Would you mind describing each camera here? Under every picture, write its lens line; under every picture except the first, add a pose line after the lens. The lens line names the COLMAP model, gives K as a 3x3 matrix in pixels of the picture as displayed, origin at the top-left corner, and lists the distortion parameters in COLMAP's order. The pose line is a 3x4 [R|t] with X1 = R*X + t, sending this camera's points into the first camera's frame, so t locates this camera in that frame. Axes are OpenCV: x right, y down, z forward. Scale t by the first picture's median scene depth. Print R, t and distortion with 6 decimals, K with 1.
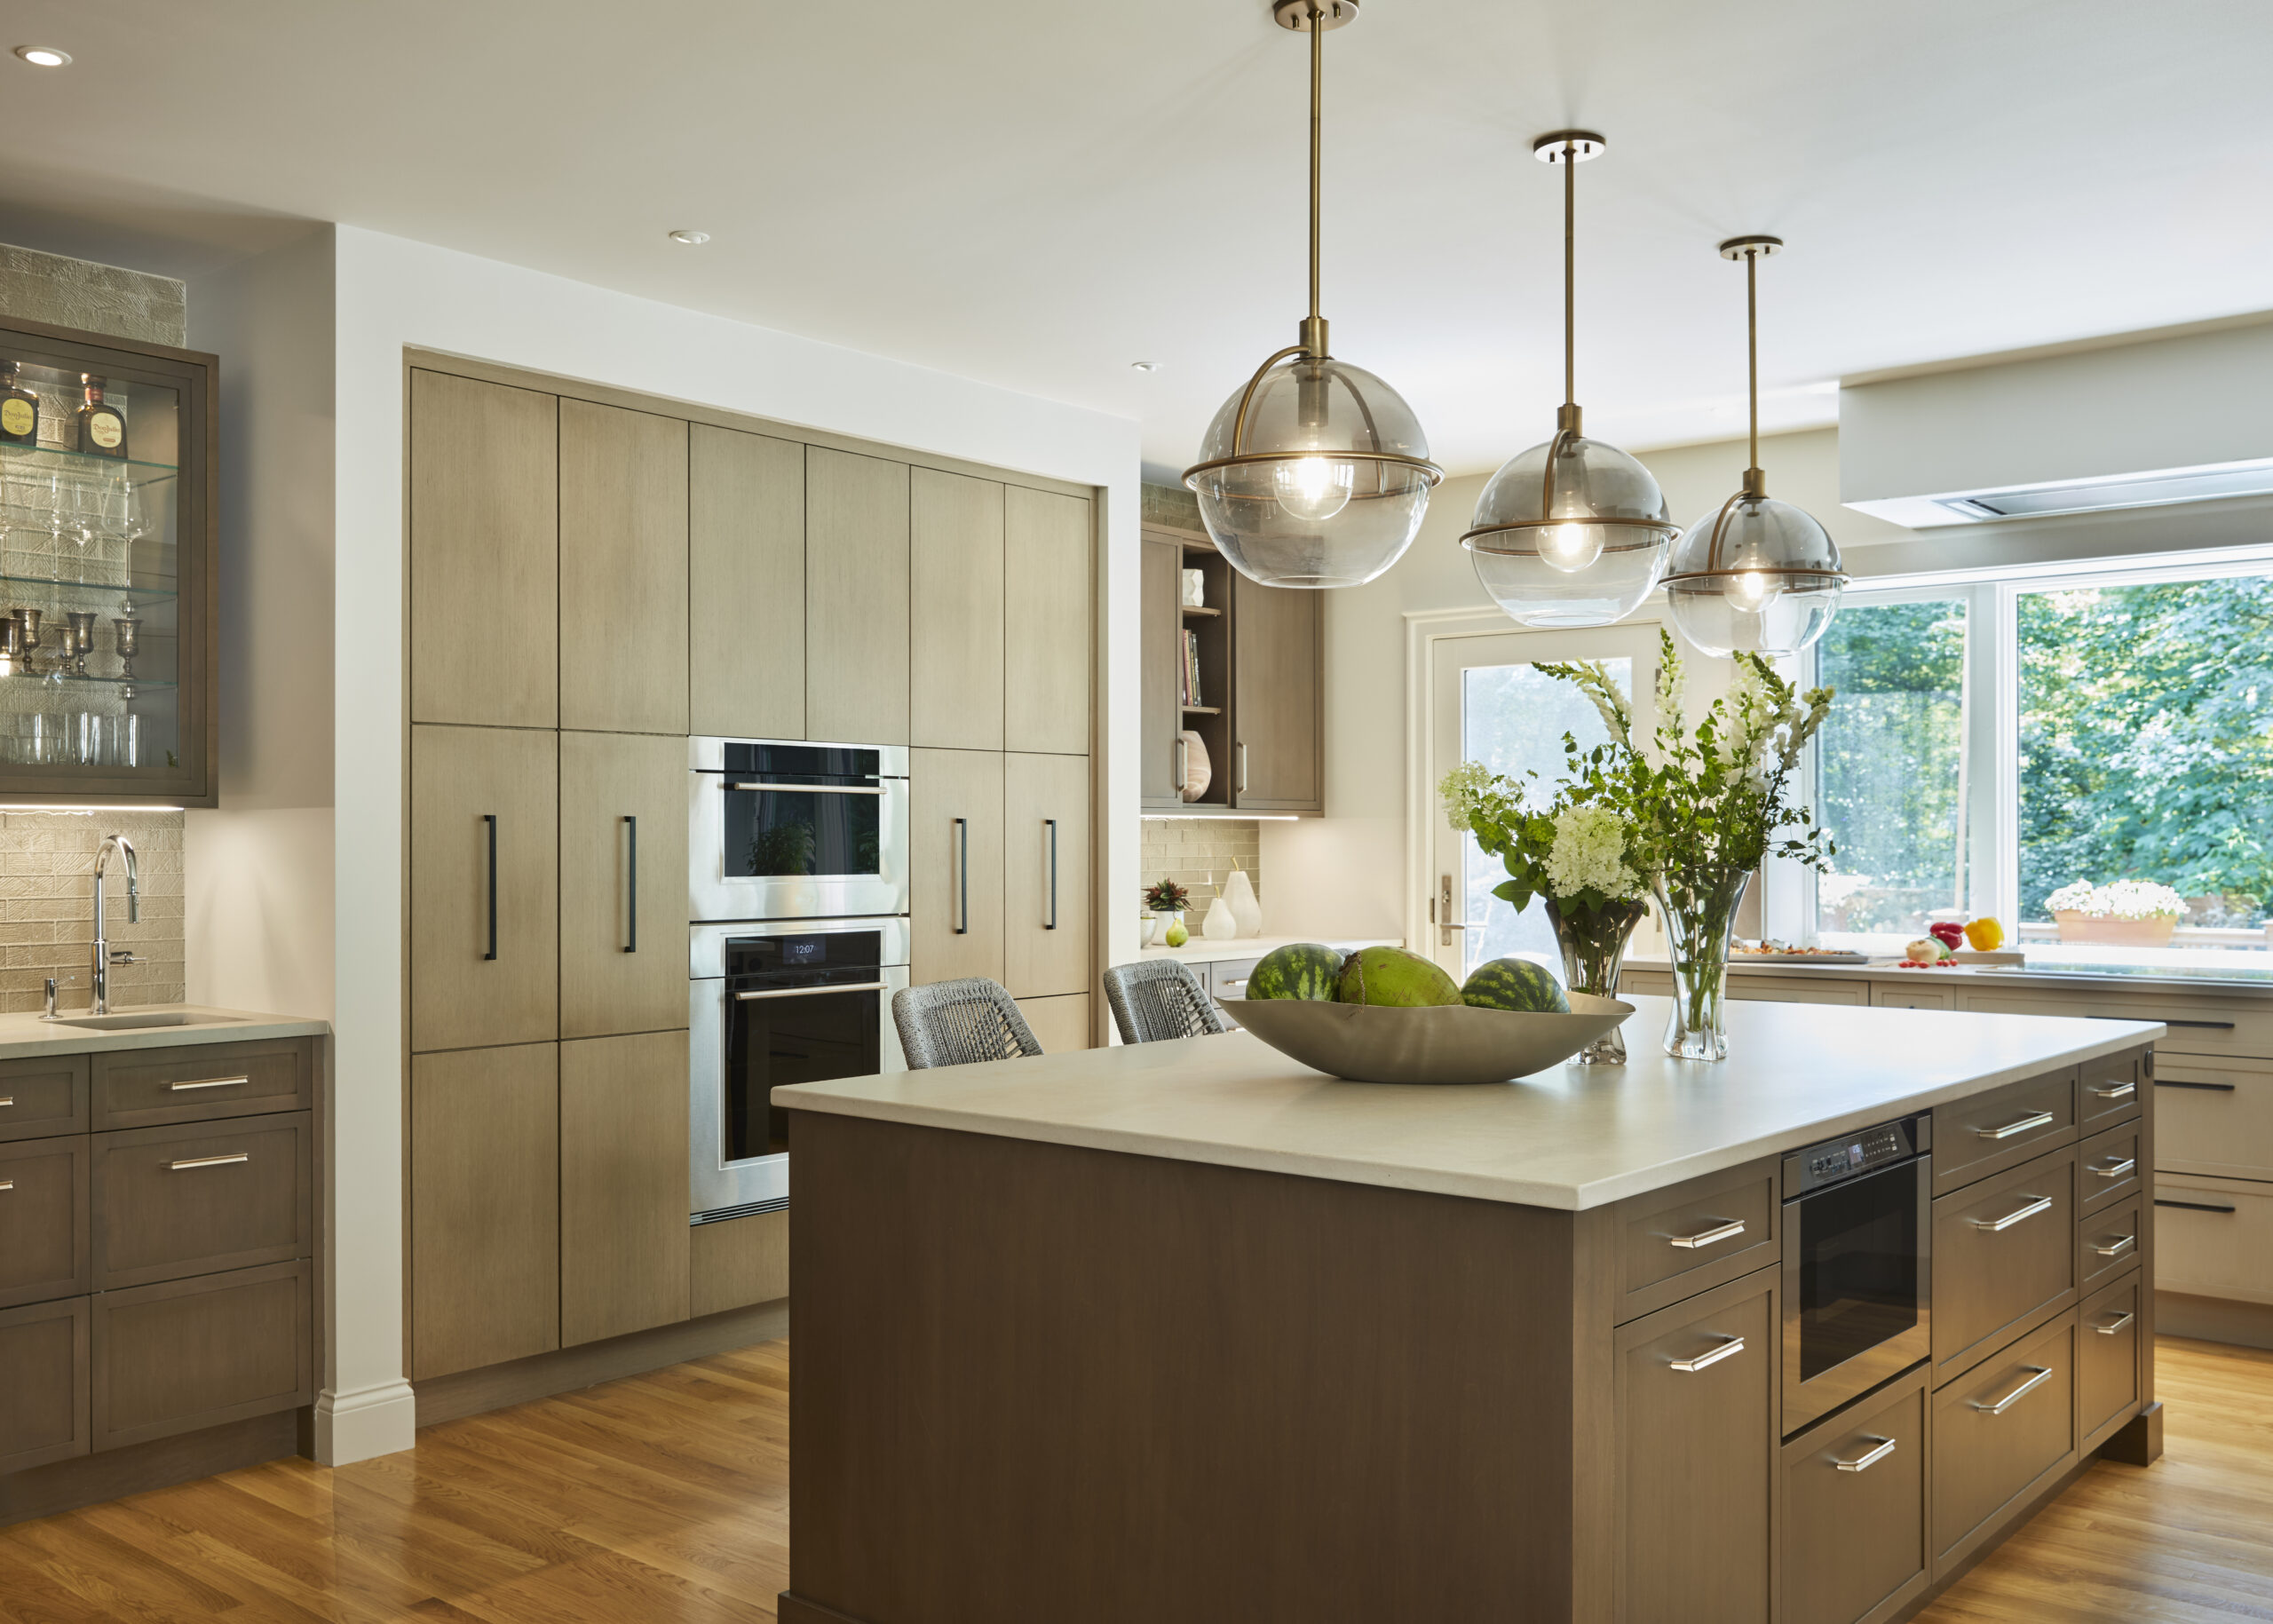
lens RADIAL K [[2022.8, 0, 1131.6], [0, 2022.8, 853.7], [0, 0, 1]] dist [-0.005717, 0.004404]
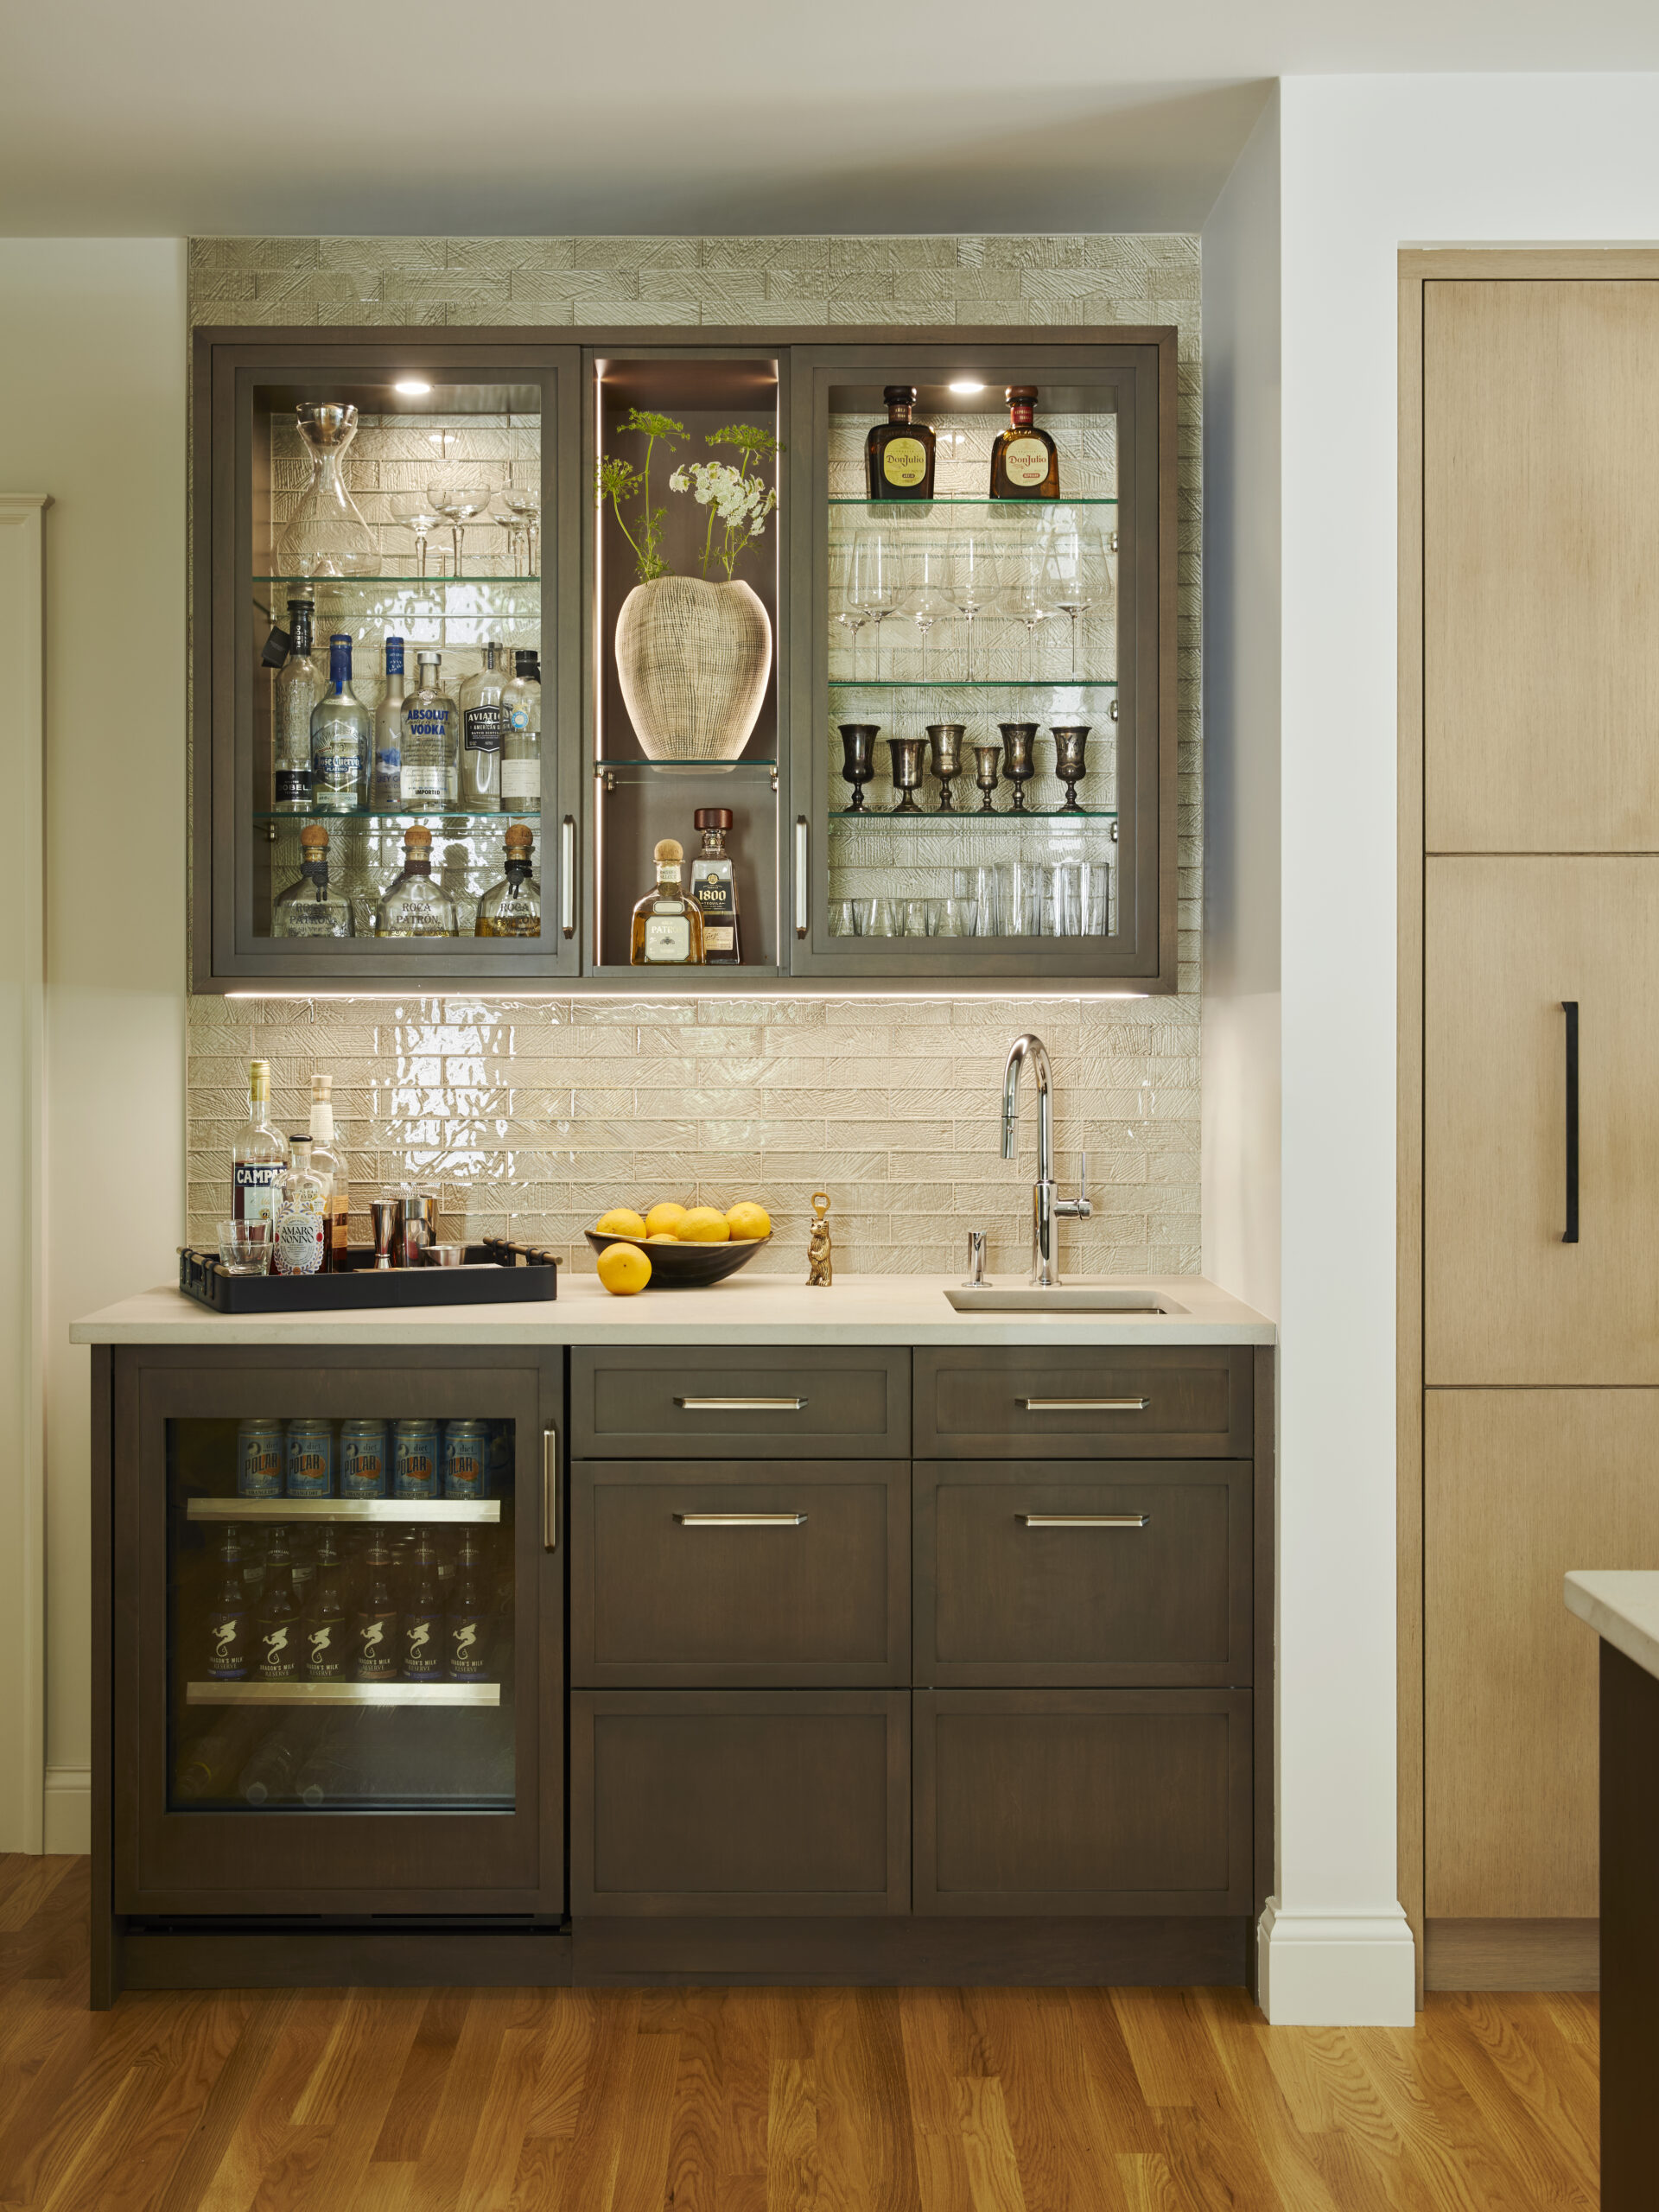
lens RADIAL K [[2561.5, 0, 828.1], [0, 2561.5, 1028.7], [0, 0, 1]] dist [-0.000966, 0.015556]
pose [[0.633899, 0.001238, -0.773415, 0.143112], [-0.006131, 0.999975, -0.003425, -0.007614], [0.773391, 0.006913, 0.633891, 0.379077]]
